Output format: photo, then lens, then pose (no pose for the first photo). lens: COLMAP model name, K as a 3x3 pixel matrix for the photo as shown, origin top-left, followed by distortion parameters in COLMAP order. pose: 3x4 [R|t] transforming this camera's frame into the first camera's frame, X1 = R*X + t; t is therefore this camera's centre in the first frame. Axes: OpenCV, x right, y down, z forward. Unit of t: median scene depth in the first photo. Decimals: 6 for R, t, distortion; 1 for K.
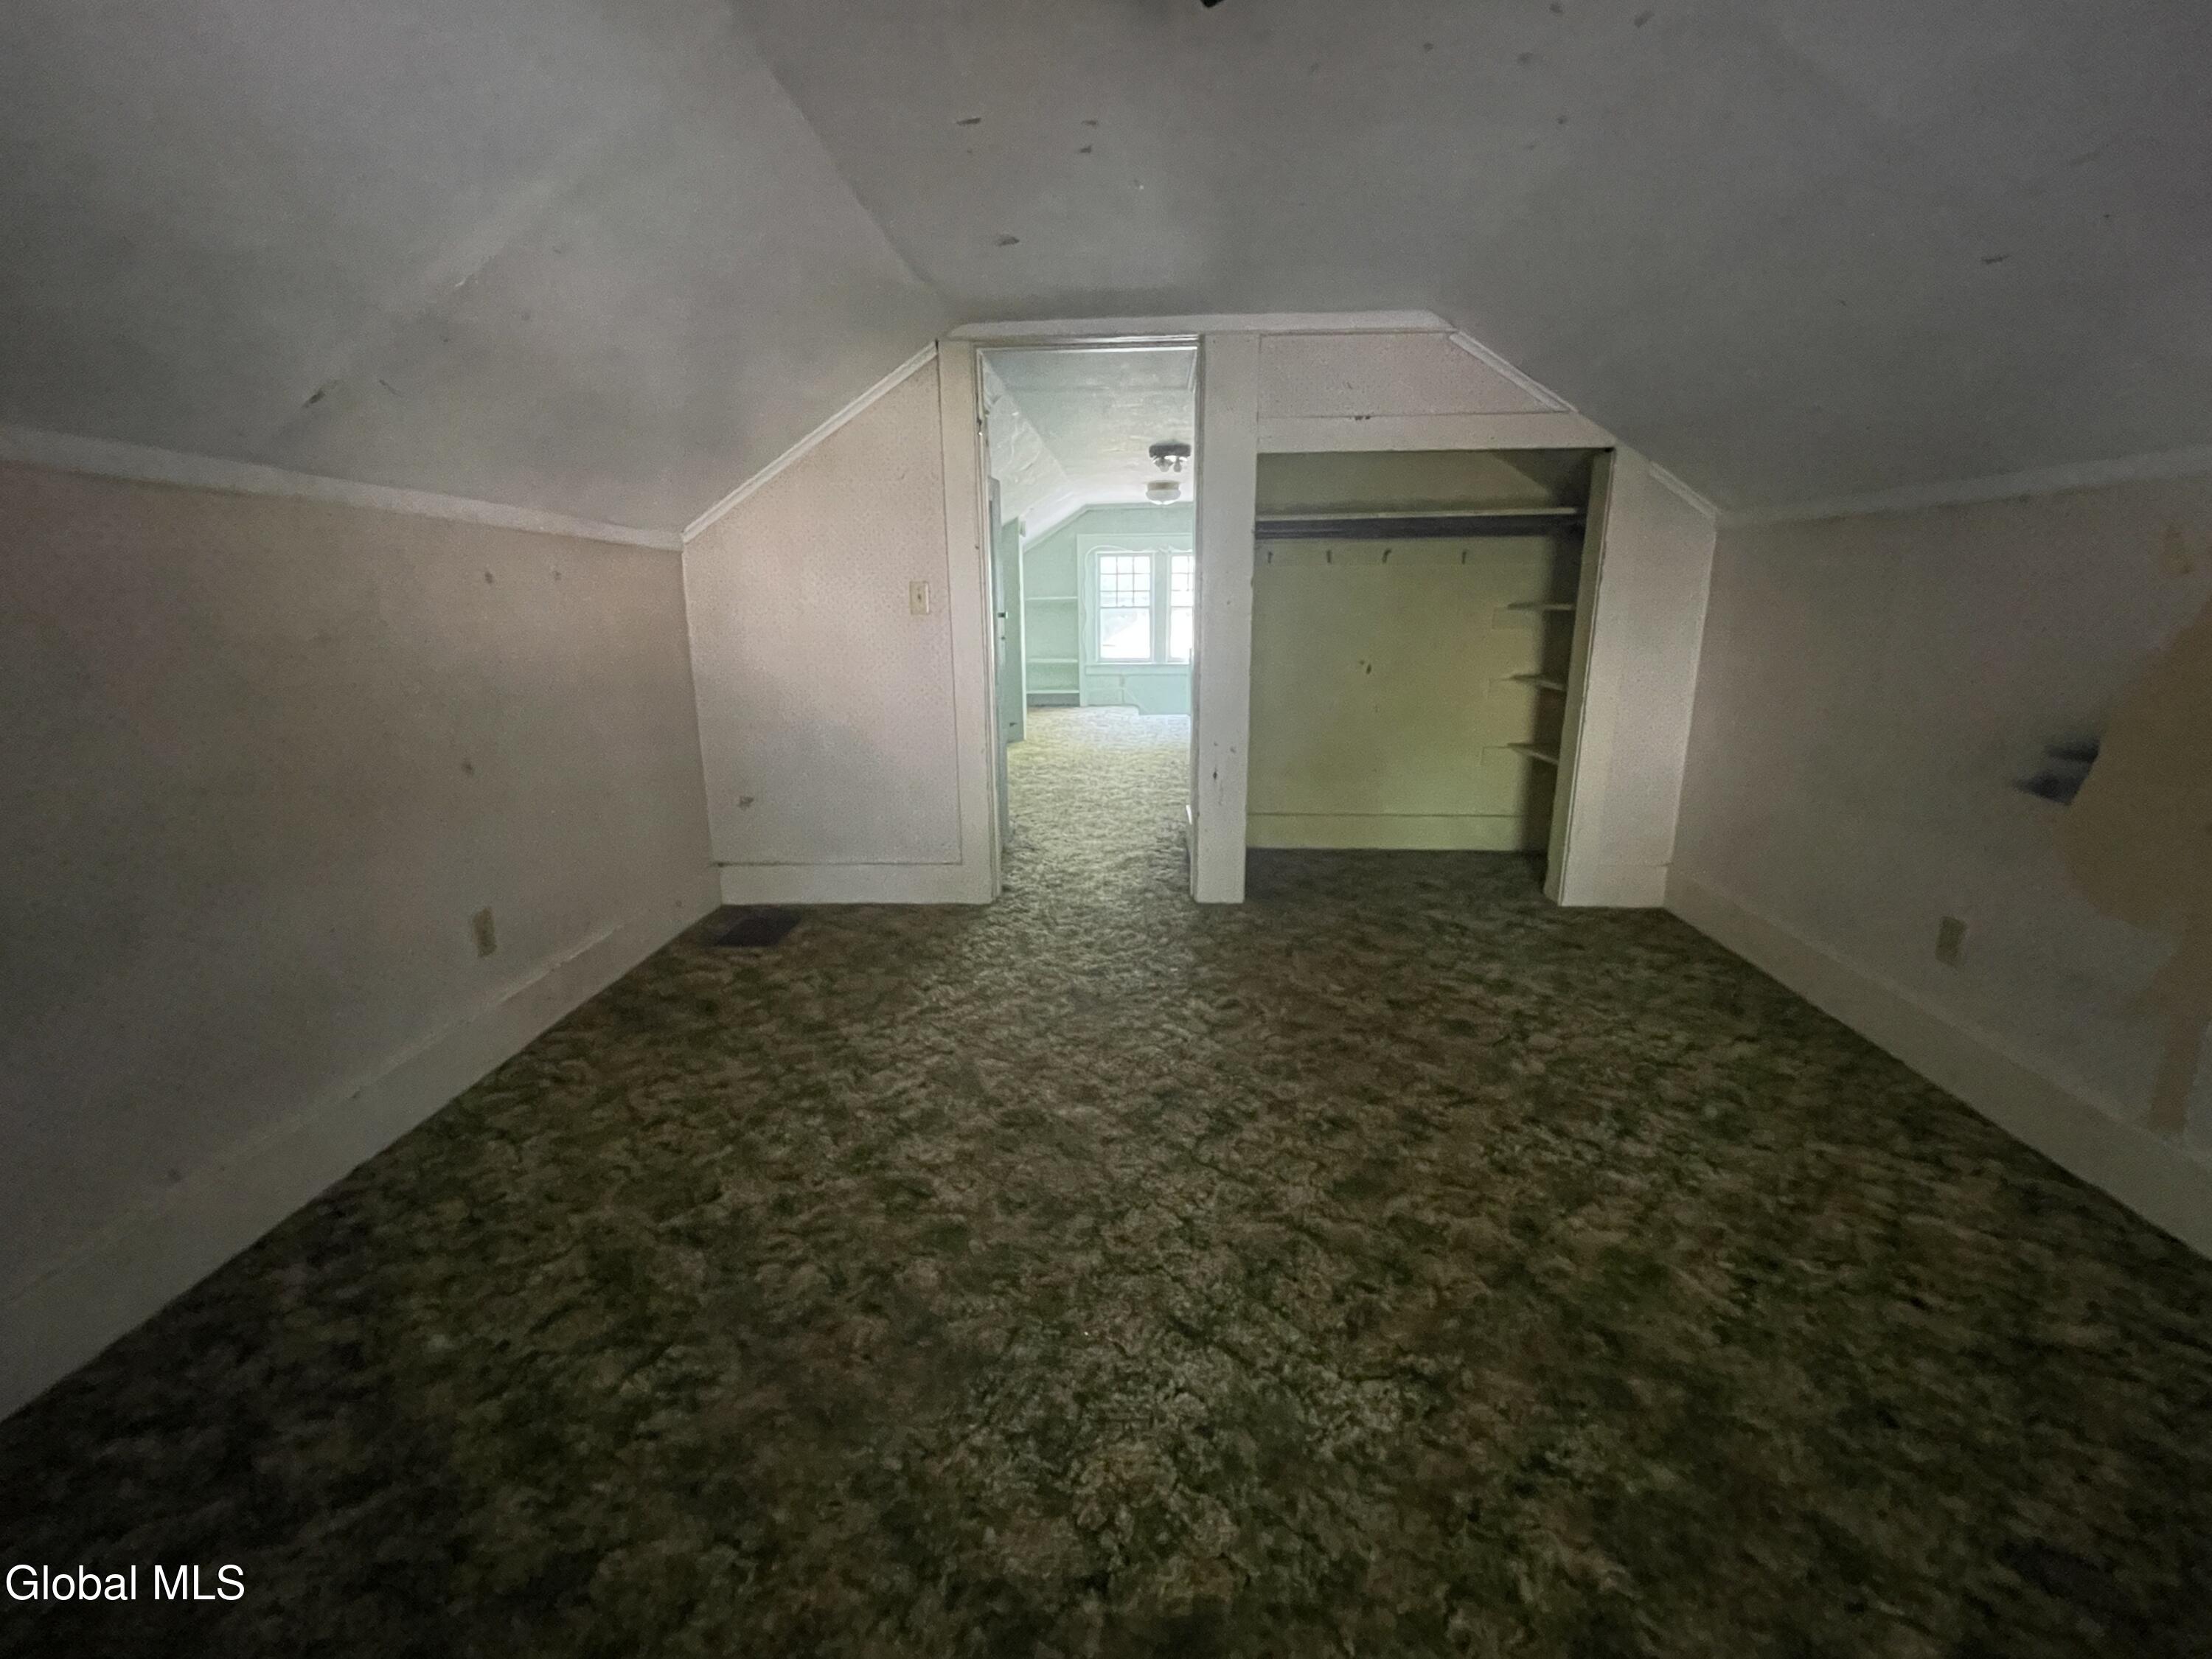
lens RADIAL K [[897.3, 0, 1097.3], [0, 897.3, 826.8], [0, 0, 1]] dist [-0.012227, 0.008384]
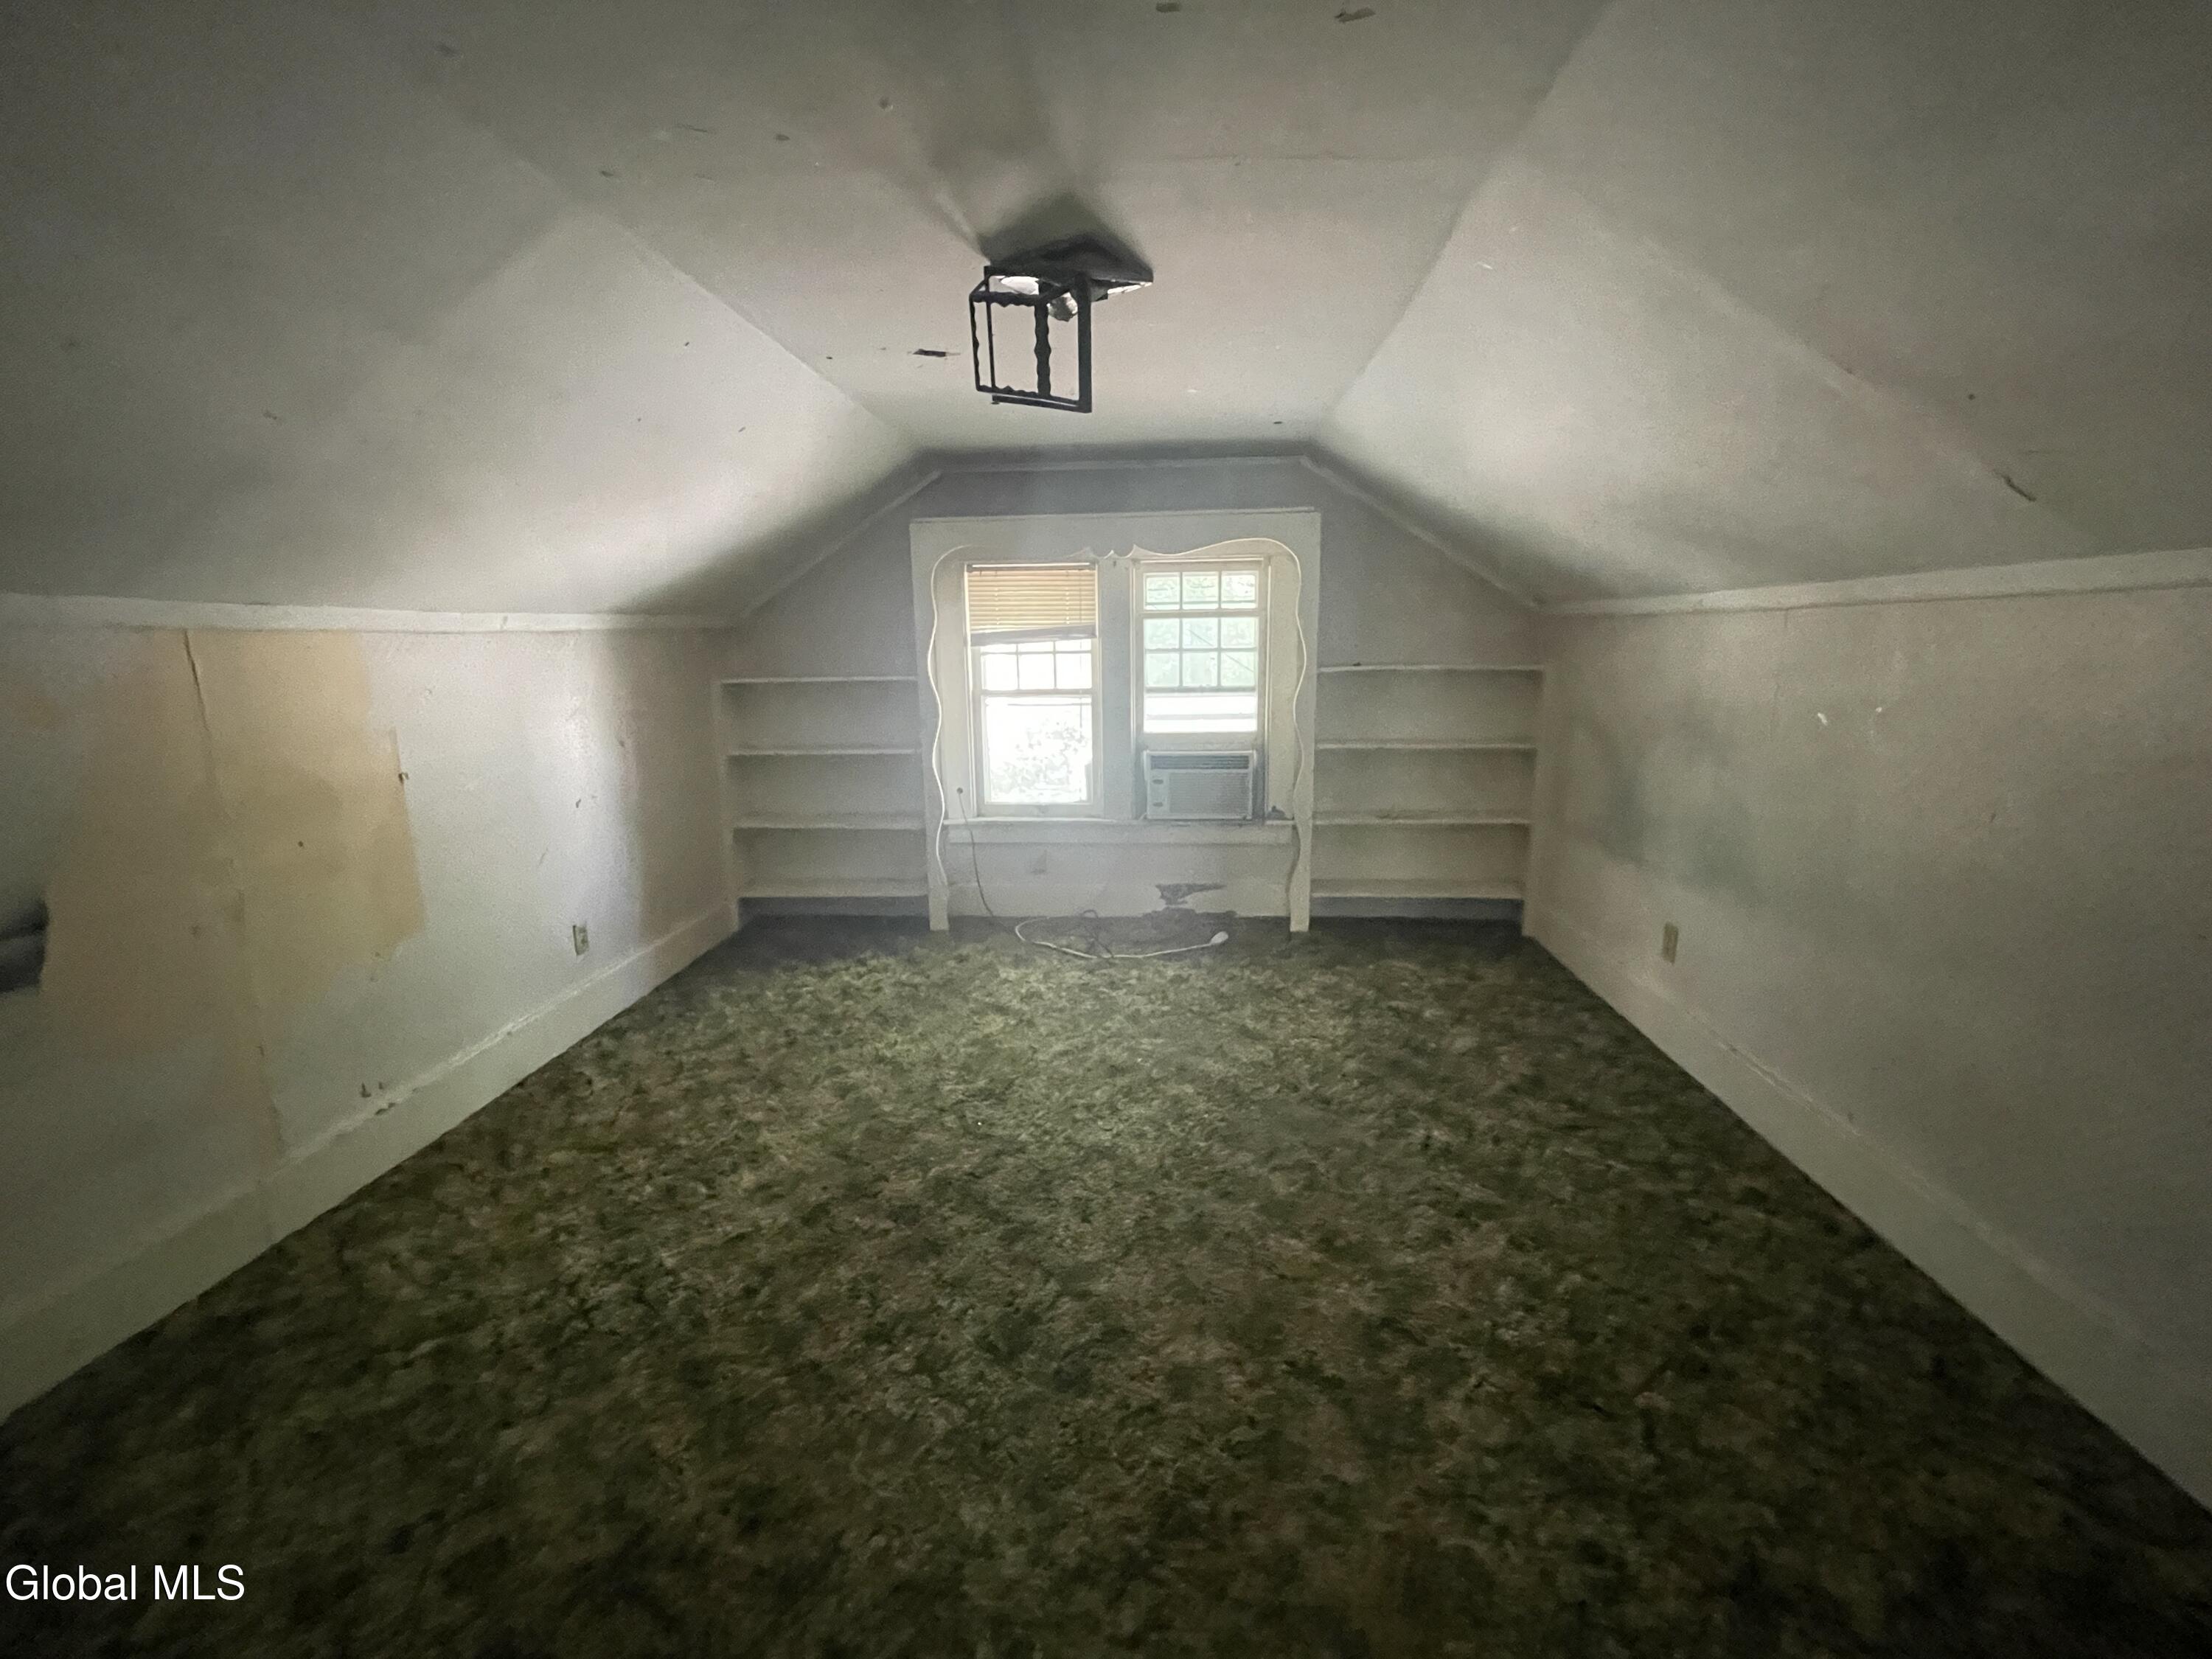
lens RADIAL K [[897.3, 0, 1097.3], [0, 897.3, 826.8], [0, 0, 1]] dist [-0.012227, 0.008384]
pose [[-0.998862, 0.015713, 0.045038, 0.020629], [0.033239, 0.906485, 0.420927, -0.503912], [-0.034213, 0.421945, -0.905976, 1.723664]]
